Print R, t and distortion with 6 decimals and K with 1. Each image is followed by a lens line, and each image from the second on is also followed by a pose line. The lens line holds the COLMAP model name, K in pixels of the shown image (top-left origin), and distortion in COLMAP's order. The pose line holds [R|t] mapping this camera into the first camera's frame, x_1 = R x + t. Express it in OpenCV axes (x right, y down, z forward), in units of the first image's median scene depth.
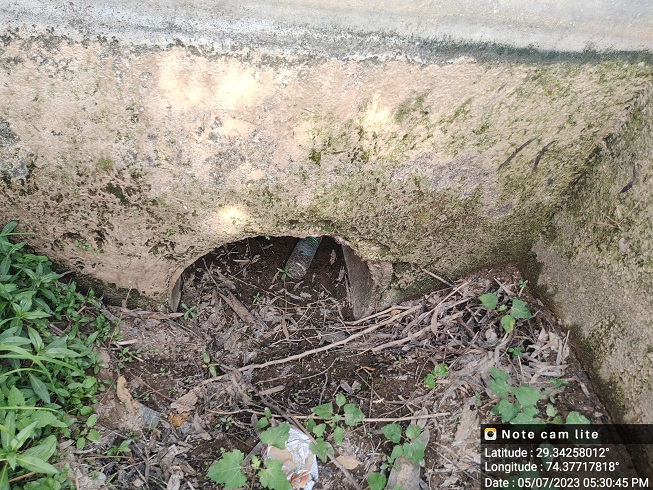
lens RADIAL K [[574.9, 0, 324.3], [0, 574.9, 245.6], [0, 0, 1]] dist [0.068470, -0.114324]
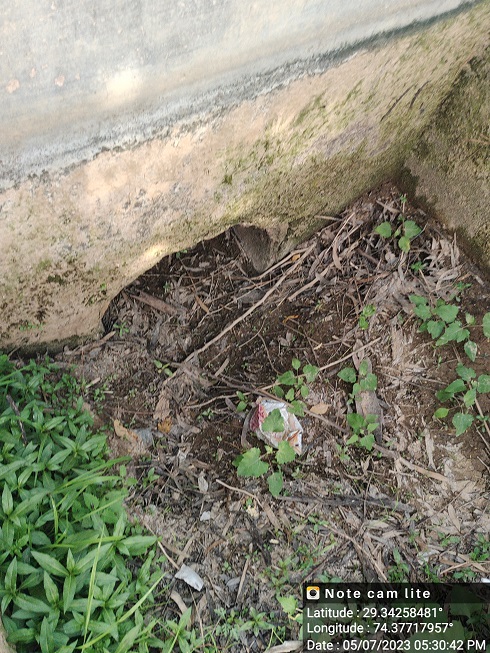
lens RADIAL K [[574.9, 0, 245.8], [0, 574.9, 329.5], [0, 0, 1]] dist [0.068470, -0.114324]
pose [[0.929540, -0.353687, 0.104220, -0.166331], [0.293015, 0.880141, 0.373488, -0.263175], [-0.223826, -0.316634, 0.921762, -0.025519]]
